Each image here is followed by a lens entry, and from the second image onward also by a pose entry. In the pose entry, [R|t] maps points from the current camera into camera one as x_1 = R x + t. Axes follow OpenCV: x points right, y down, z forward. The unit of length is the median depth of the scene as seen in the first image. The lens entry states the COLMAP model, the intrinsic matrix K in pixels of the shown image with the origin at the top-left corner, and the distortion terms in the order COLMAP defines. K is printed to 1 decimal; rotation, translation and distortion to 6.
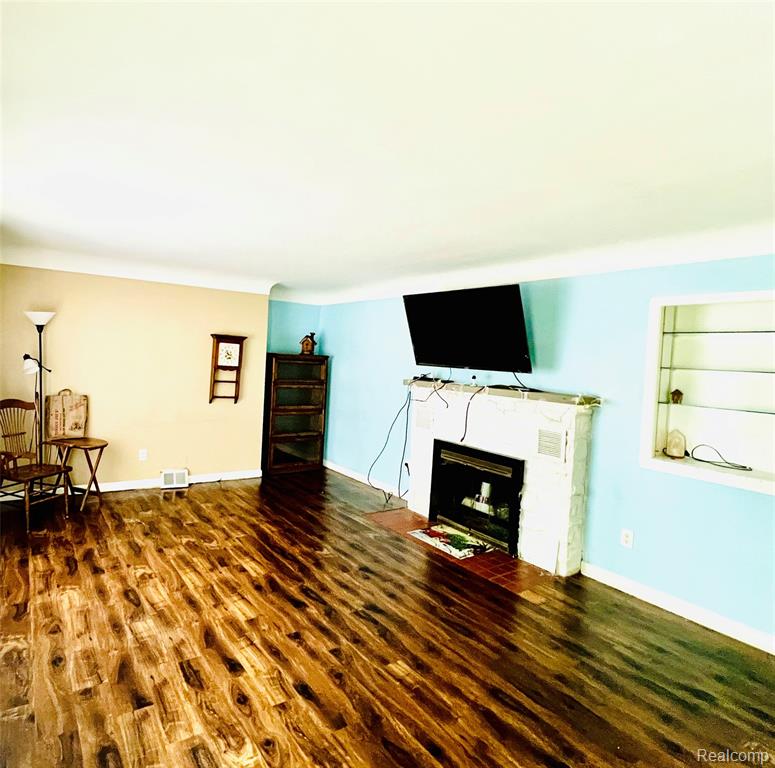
lens RADIAL K [[437.0, 0, 387.7], [0, 437.0, 378.7], [0, 0, 1]] dist [0.001892, -0.000340]
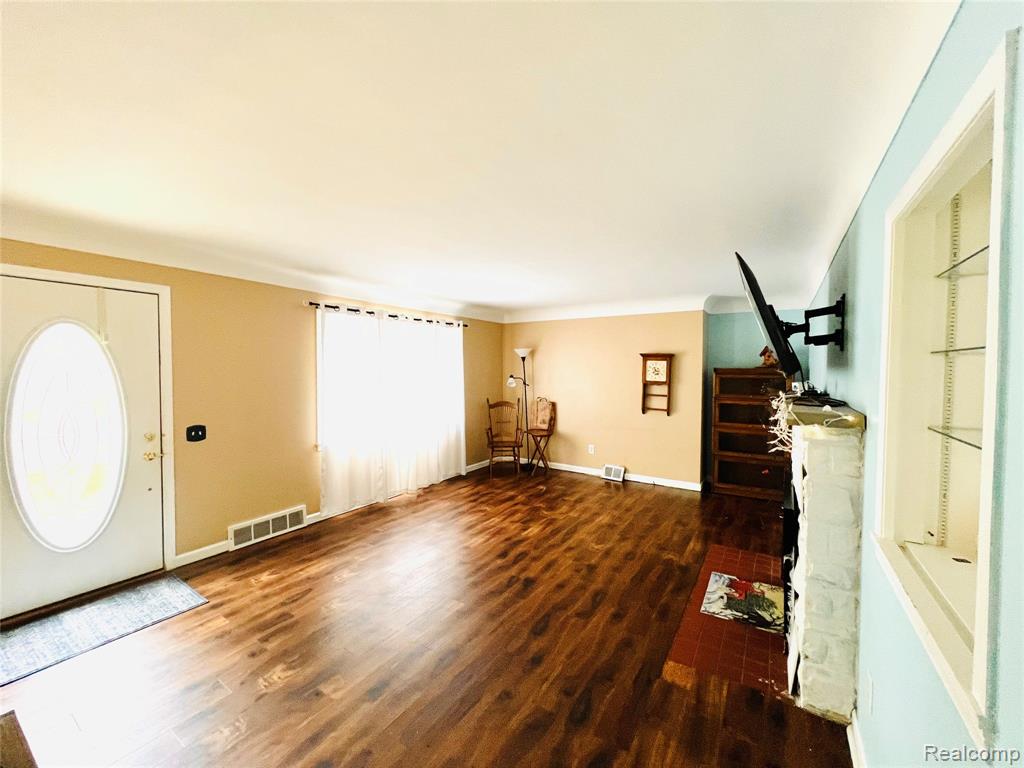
lens RADIAL K [[410.9, 0, 511.1], [0, 410.9, 385.6], [0, 0, 1]] dist [0.003795, 0.000175]
pose [[0.449750, -0.009417, -0.893105, 0.597470], [-0.023806, 0.999463, -0.022527, 0.021465], [0.892837, 0.031393, 0.449284, 0.295111]]
